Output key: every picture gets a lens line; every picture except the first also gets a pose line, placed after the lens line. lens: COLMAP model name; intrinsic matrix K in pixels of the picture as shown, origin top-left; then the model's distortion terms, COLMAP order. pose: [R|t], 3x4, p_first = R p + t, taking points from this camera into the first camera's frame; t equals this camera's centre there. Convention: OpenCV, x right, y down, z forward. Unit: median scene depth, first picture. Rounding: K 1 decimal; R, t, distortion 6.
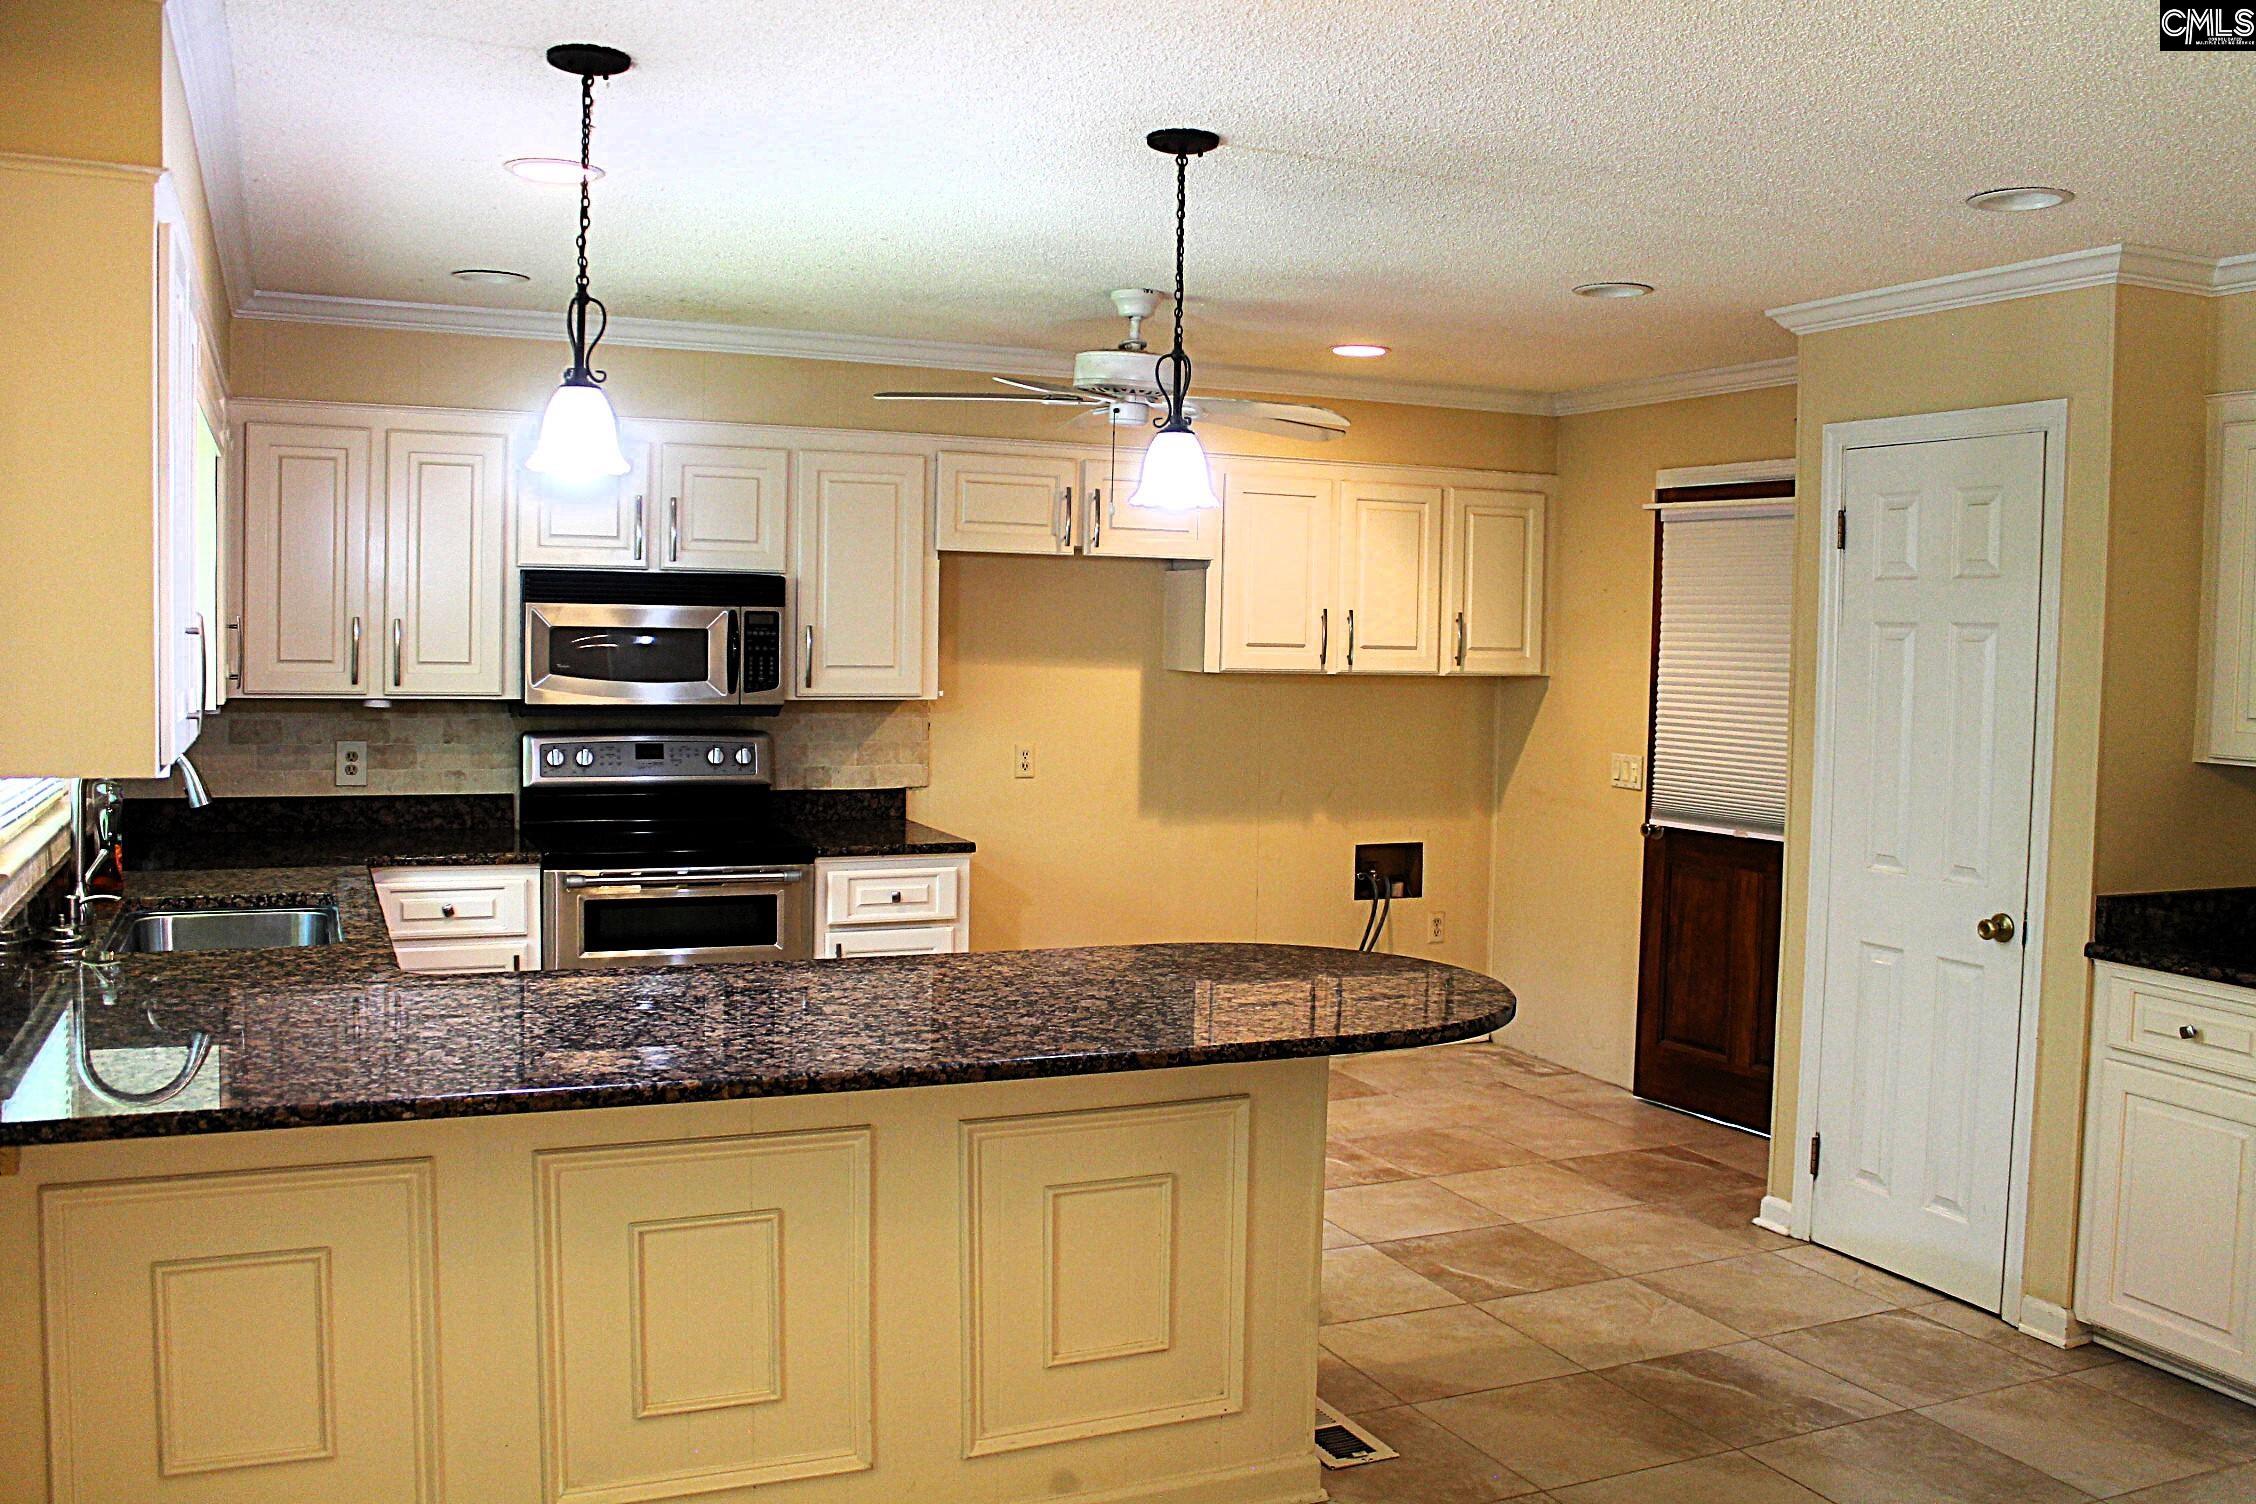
lens RADIAL K [[1948.3, 0, 1163.5], [0, 1948.3, 764.8], [0, 0, 1]] dist [-0.153454, 0.120266]
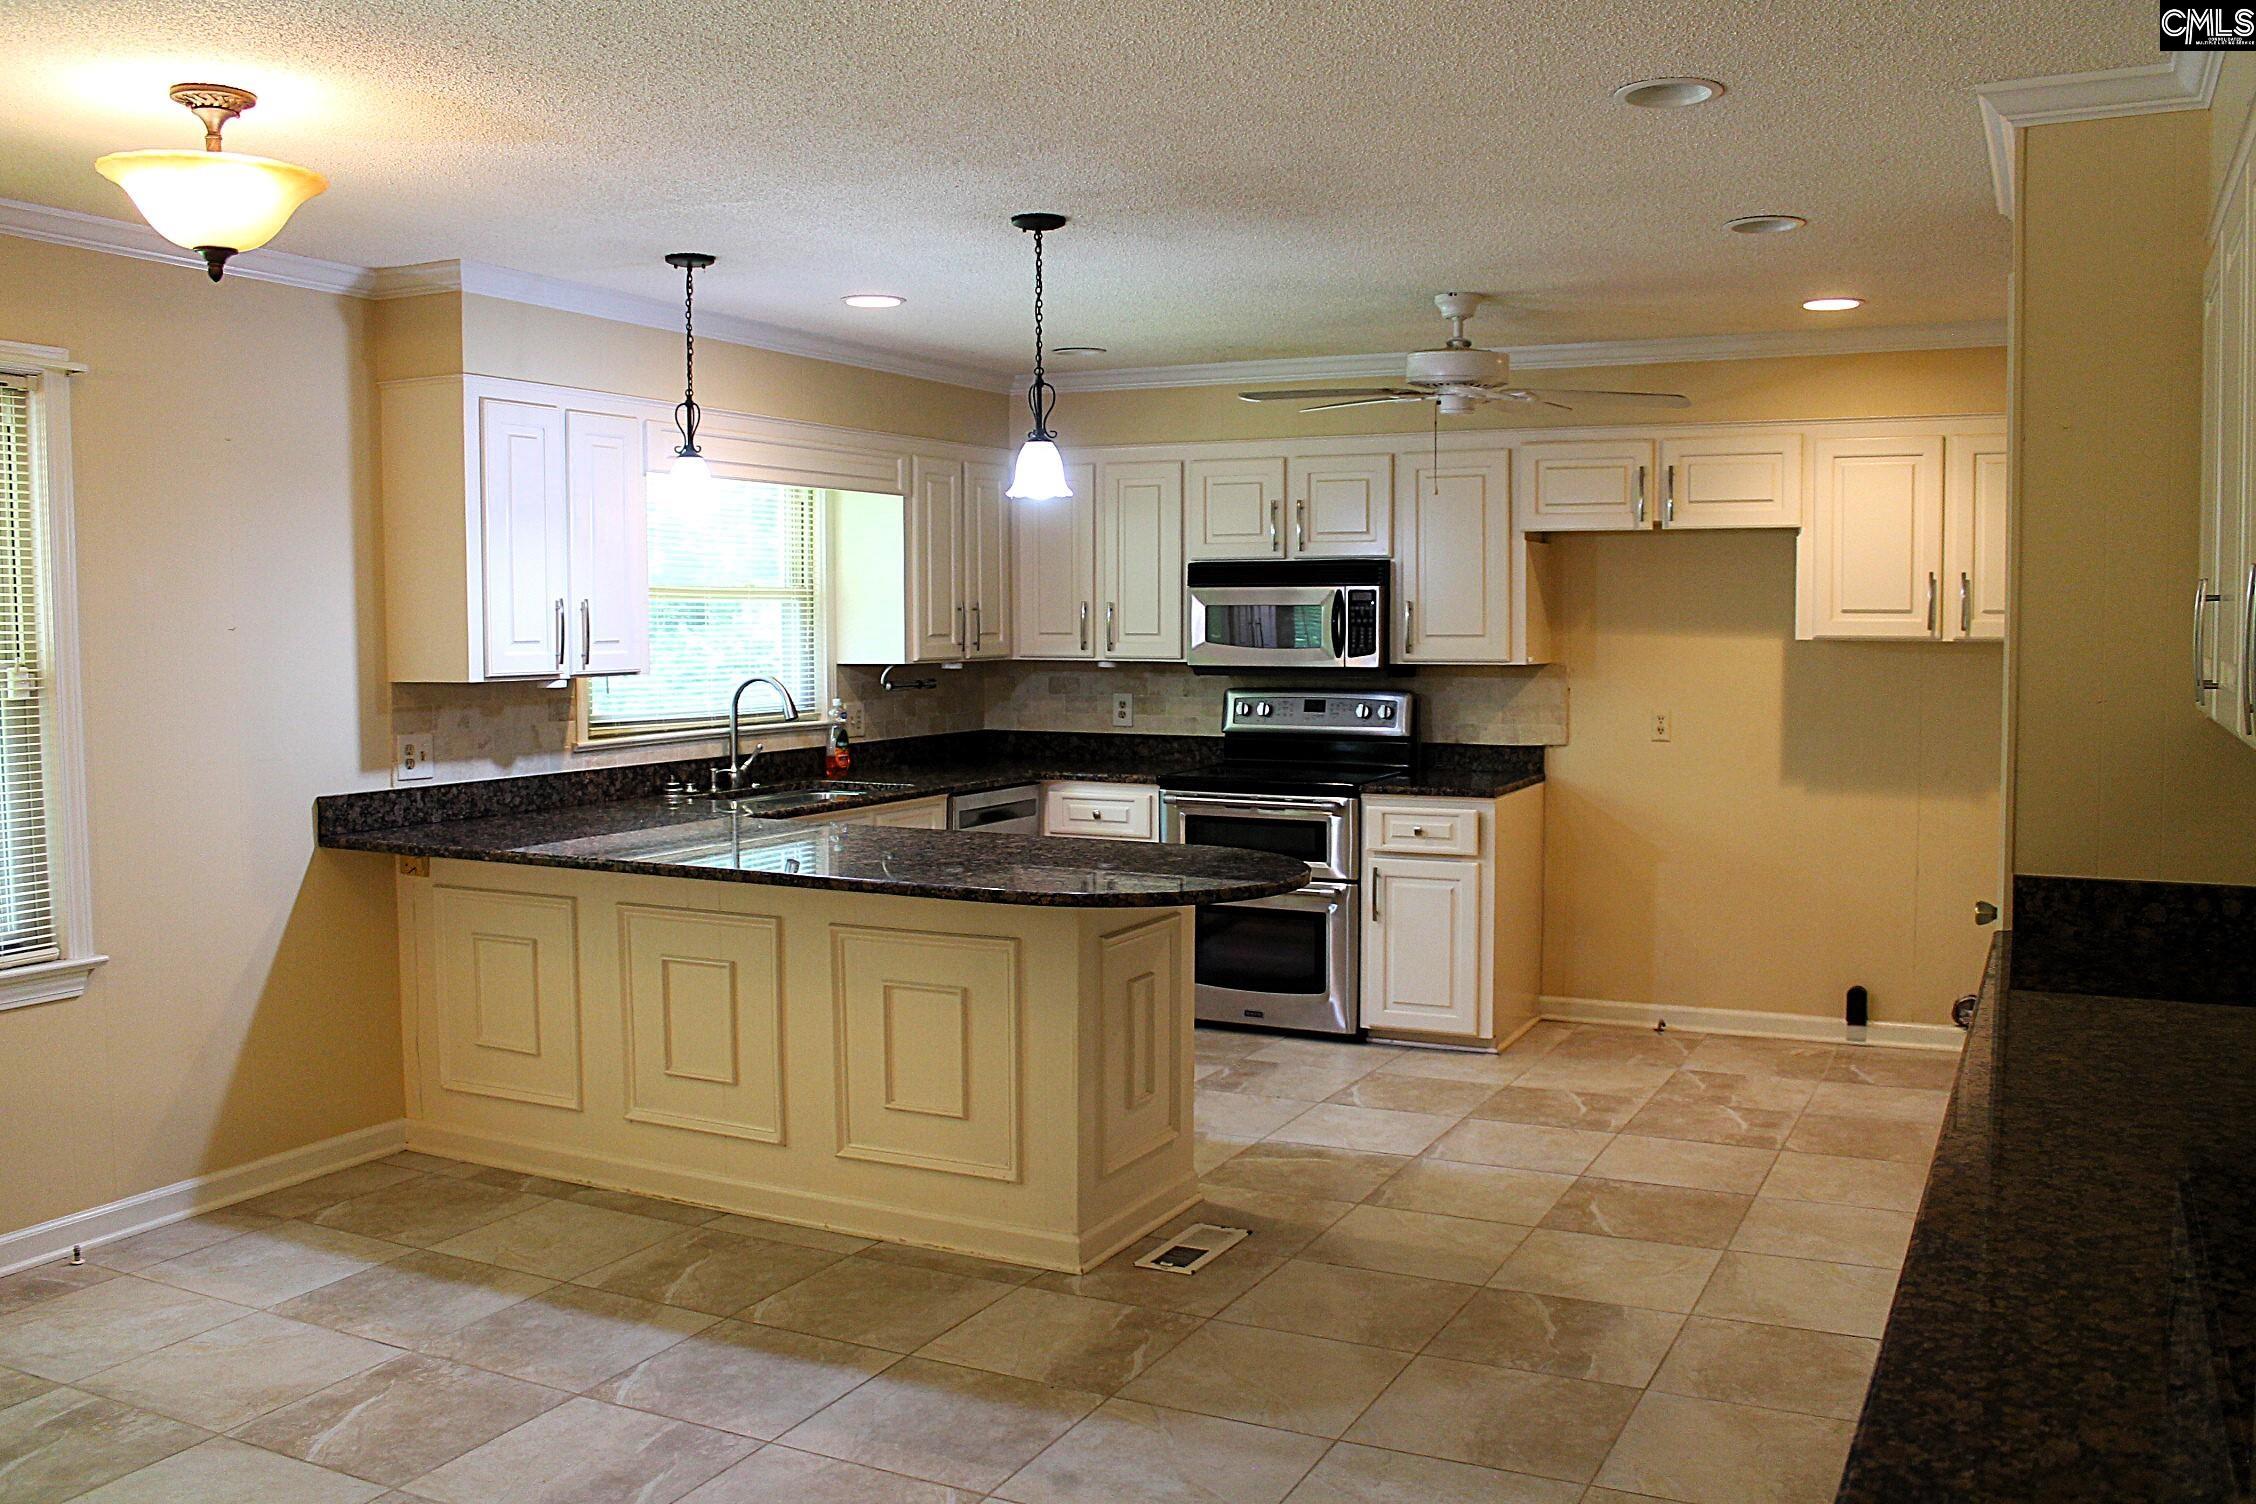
lens RADIAL K [[1948.3, 0, 1124.6], [0, 1948.3, 763.1], [0, 0, 1]] dist [-0.153454, 0.120266]
pose [[0.623038, 0.034968, -0.781410, 0.712662], [-0.037904, 0.999176, 0.014491, 0.018235], [0.781273, 0.020590, 0.623850, 0.144365]]
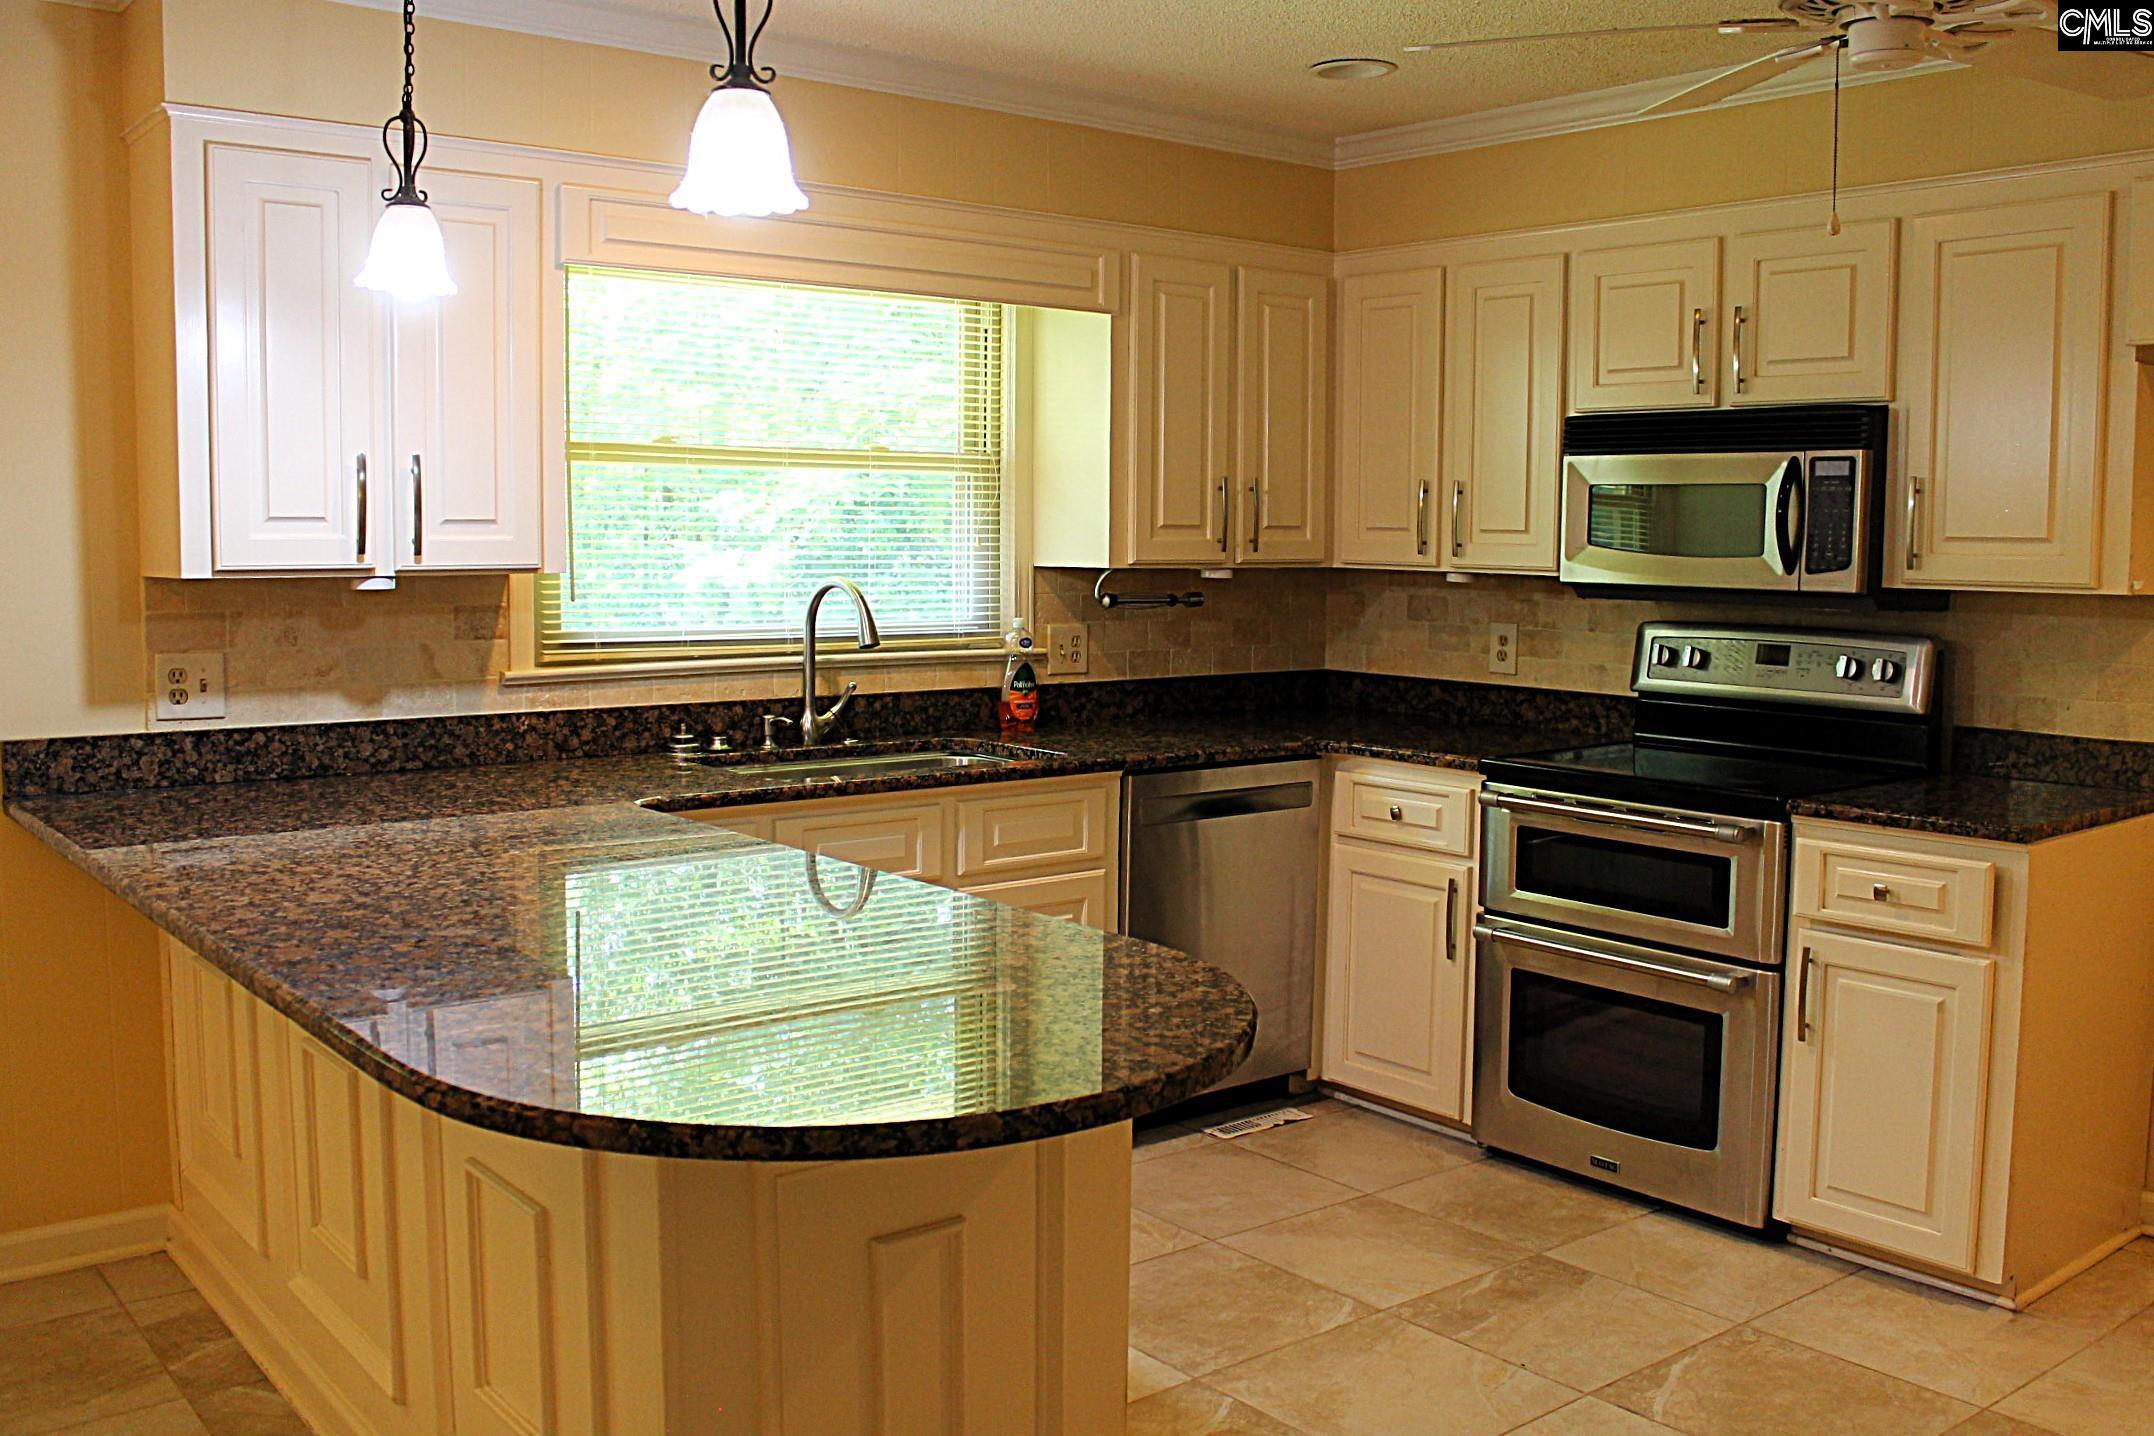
lens RADIAL K [[1860.2, 0, 1111.8], [0, 1860.2, 730.7], [0, 0, 1]] dist [-0.153454, 0.120266]
pose [[0.250029, 0.081817, -0.964775, 0.398037], [-0.070213, 0.995332, 0.066212, -0.007320], [0.965689, 0.051184, 0.254606, 0.647905]]
